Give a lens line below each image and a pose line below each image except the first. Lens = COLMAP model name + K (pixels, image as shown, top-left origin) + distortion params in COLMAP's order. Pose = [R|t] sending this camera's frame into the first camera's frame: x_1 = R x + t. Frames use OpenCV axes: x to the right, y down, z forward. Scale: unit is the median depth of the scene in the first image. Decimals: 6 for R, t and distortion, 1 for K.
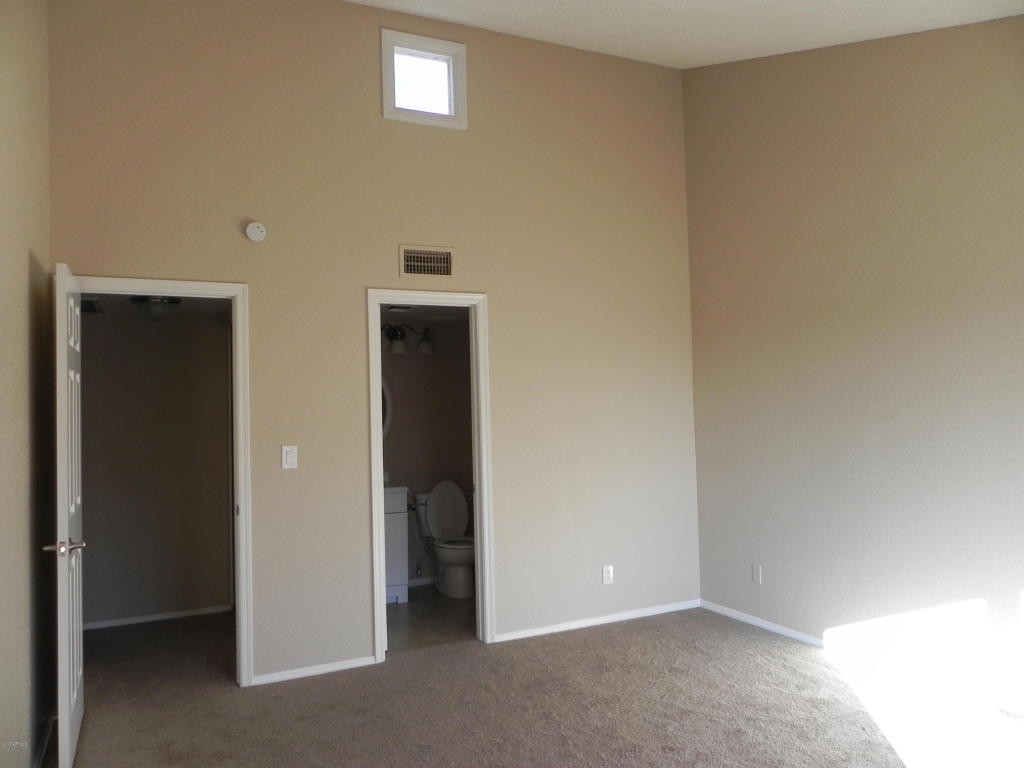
lens RADIAL K [[774.0, 0, 512.8], [0, 774.0, 383.8], [0, 0, 1]] dist [0.004940, -0.007434]
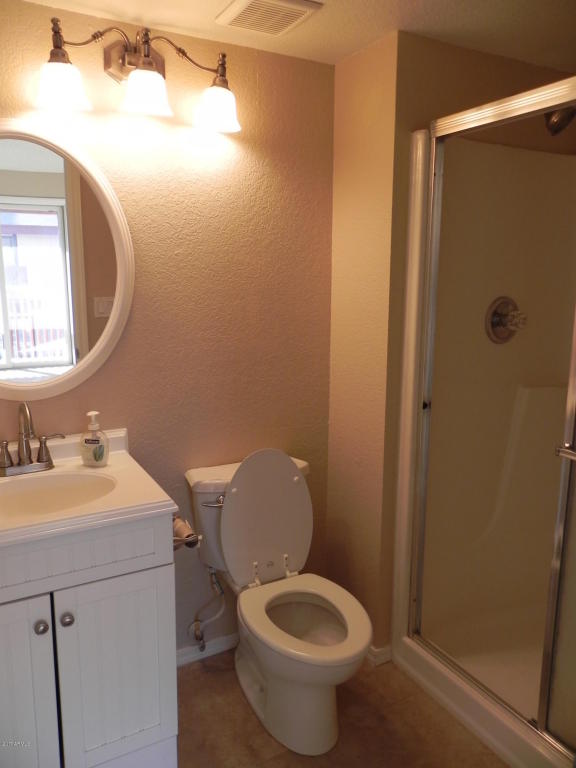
lens RADIAL K [[580.5, 0, 286.9], [0, 580.5, 383.8], [0, 0, 1]] dist [0.004940, -0.007434]
pose [[0.997671, 0.016067, 0.066292, -0.095338], [-0.029599, 0.977569, 0.208525, 0.022767], [-0.061455, -0.210001, 0.975768, 0.695086]]
